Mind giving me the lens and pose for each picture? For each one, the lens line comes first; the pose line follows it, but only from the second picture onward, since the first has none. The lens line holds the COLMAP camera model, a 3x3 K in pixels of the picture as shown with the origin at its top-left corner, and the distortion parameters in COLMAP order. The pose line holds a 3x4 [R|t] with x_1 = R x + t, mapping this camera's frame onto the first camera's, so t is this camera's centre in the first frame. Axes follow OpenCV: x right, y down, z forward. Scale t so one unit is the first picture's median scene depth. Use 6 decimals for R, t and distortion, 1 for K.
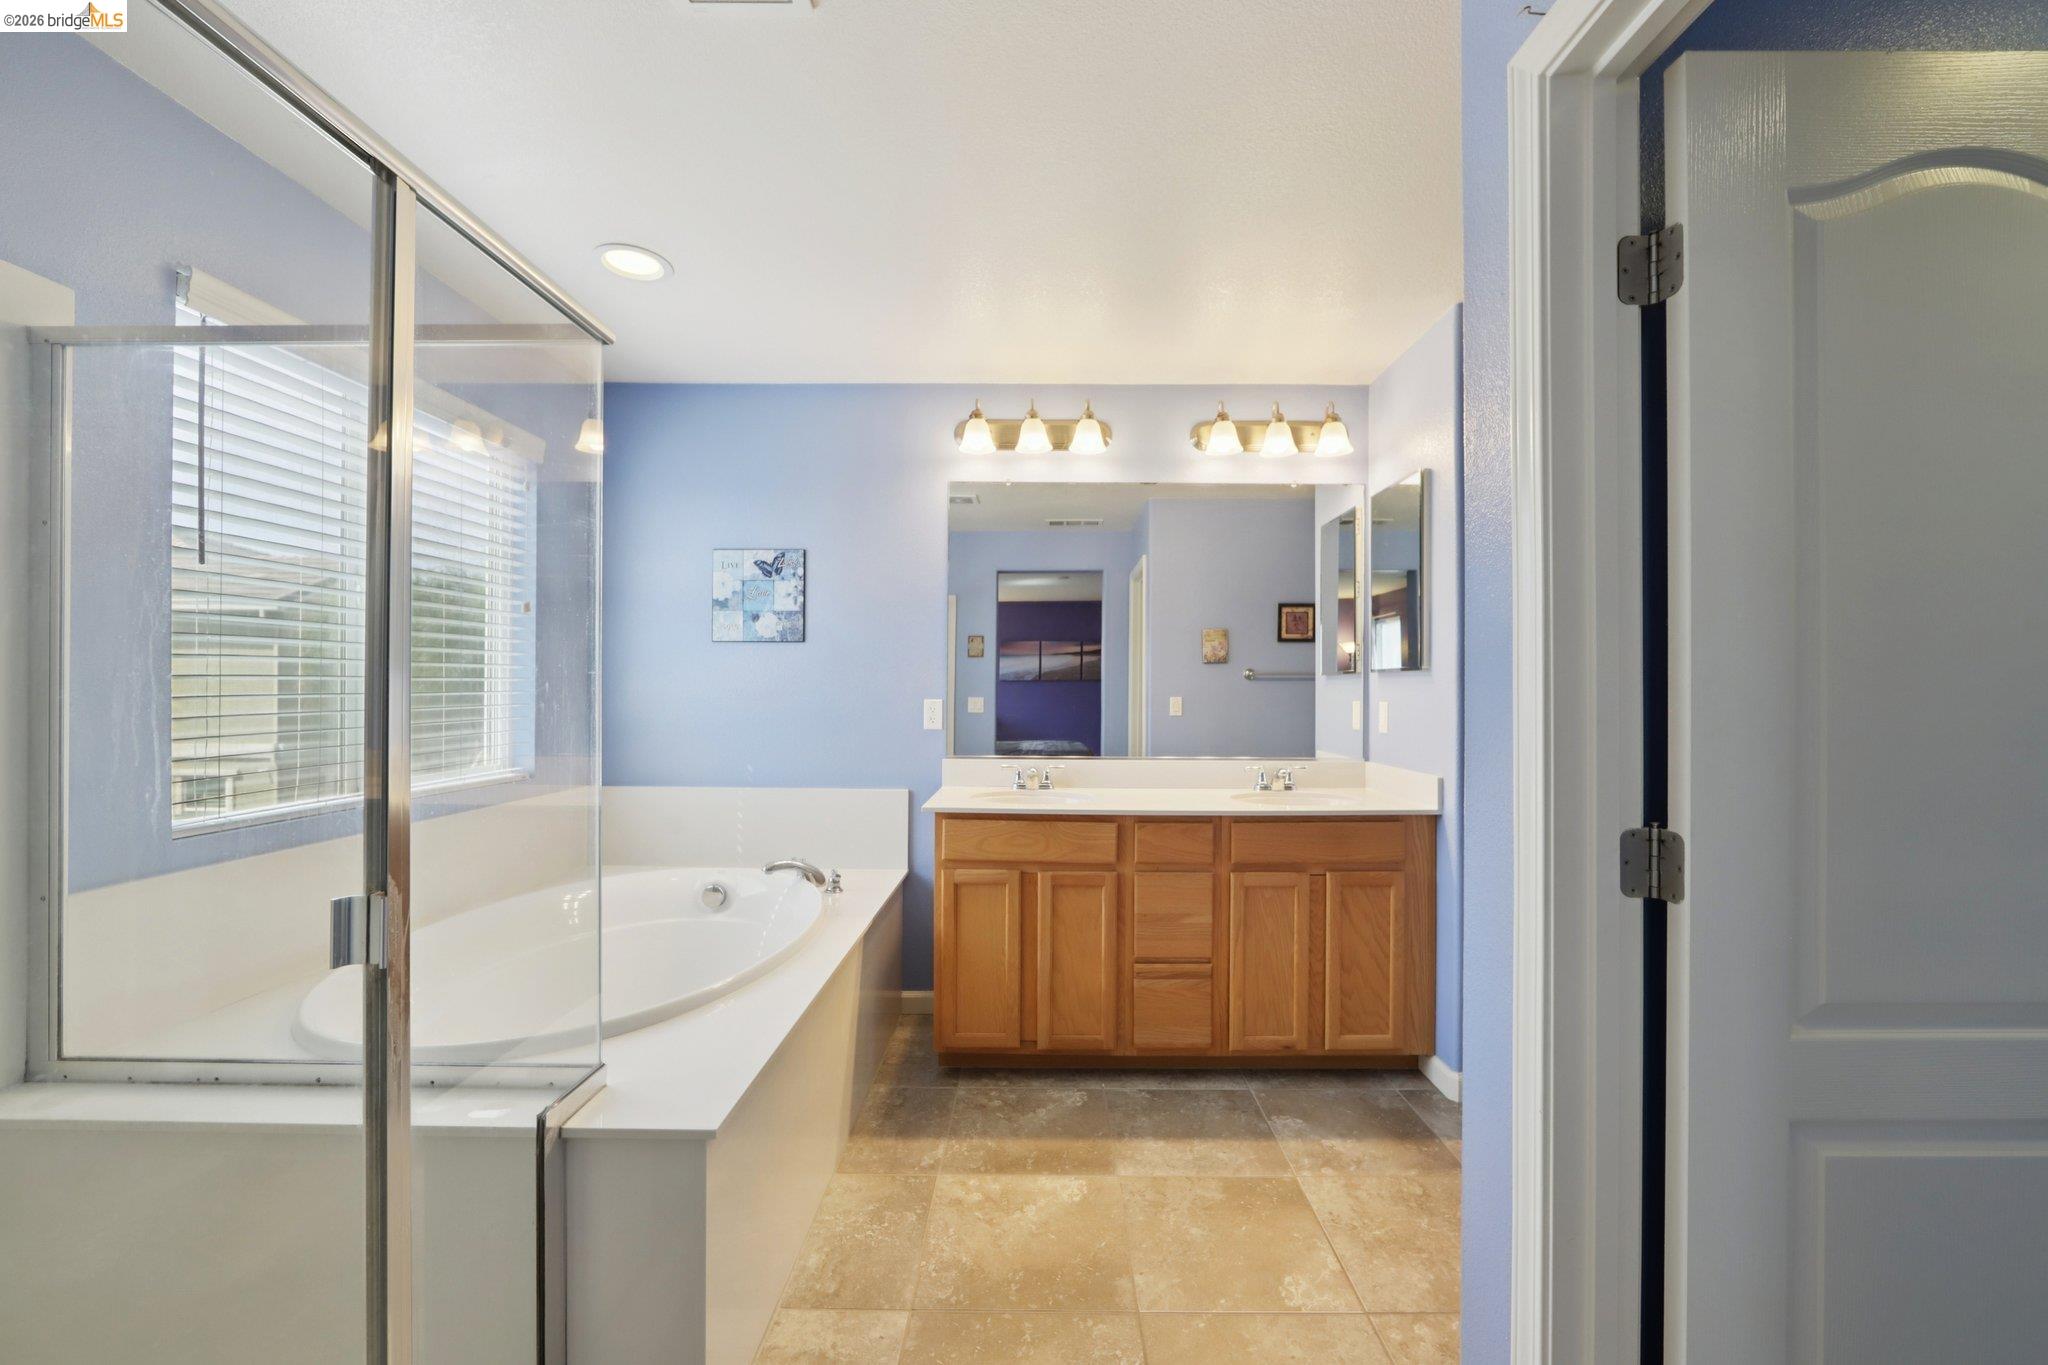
lens RADIAL K [[823.2, 0, 1003.4], [0, 823.2, 686.8], [0, 0, 1]] dist [-0.009872, 0.002006]
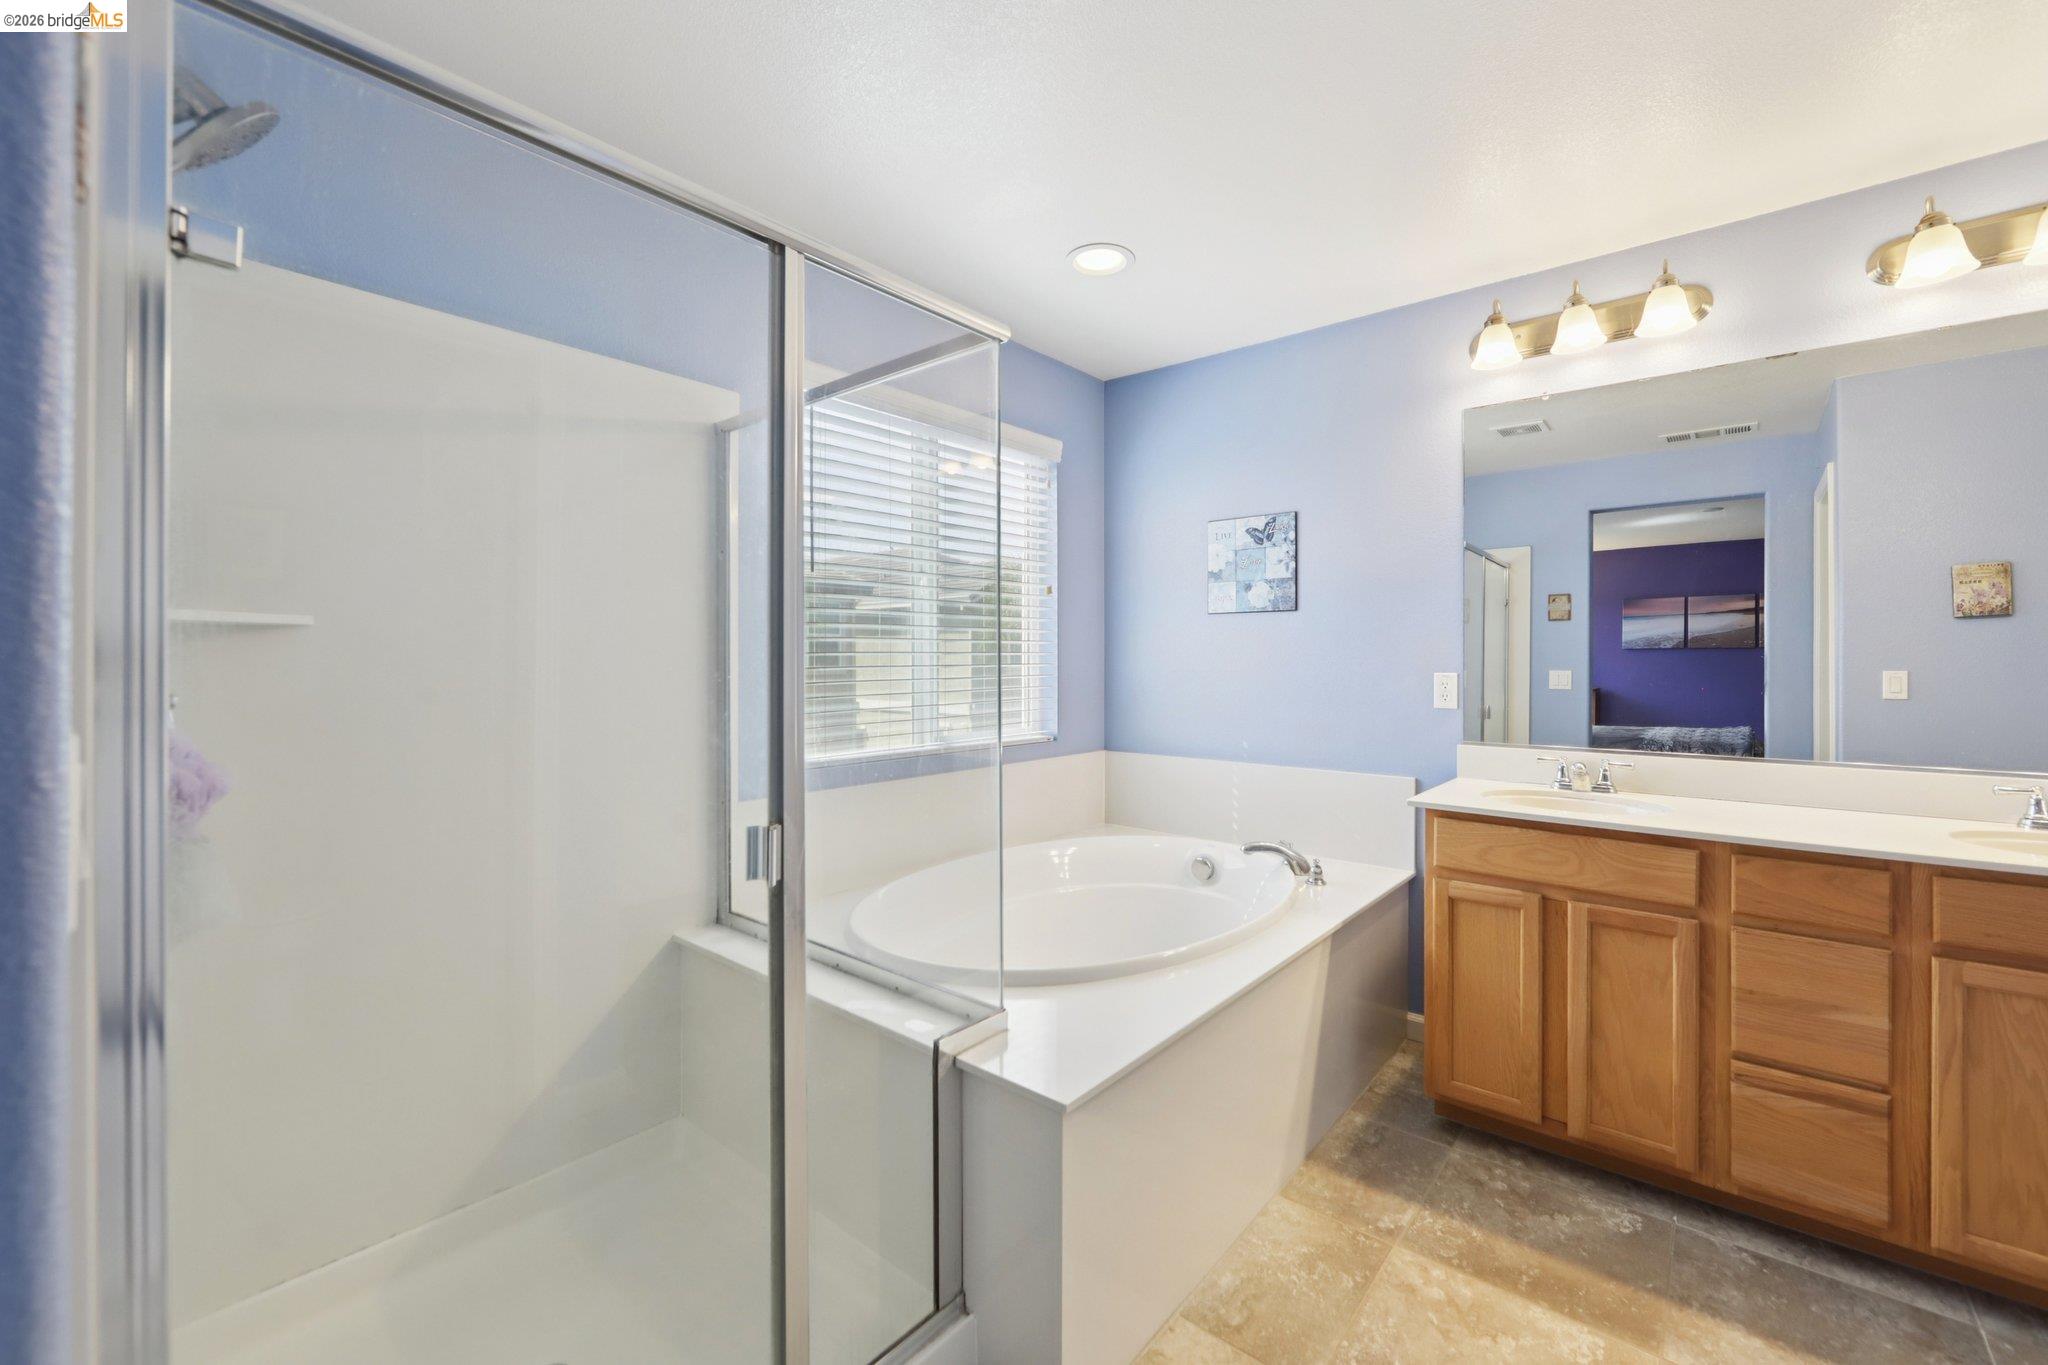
lens RADIAL K [[823.2, 0, 1026.3], [0, 823.2, 657.3], [0, 0, 1]] dist [-0.009872, 0.002006]
pose [[0.784429, -0.006880, -0.620181, 0.121784], [0.005255, 0.999976, -0.004448, 0.001377], [0.620197, 0.000230, 0.784446, 0.099854]]
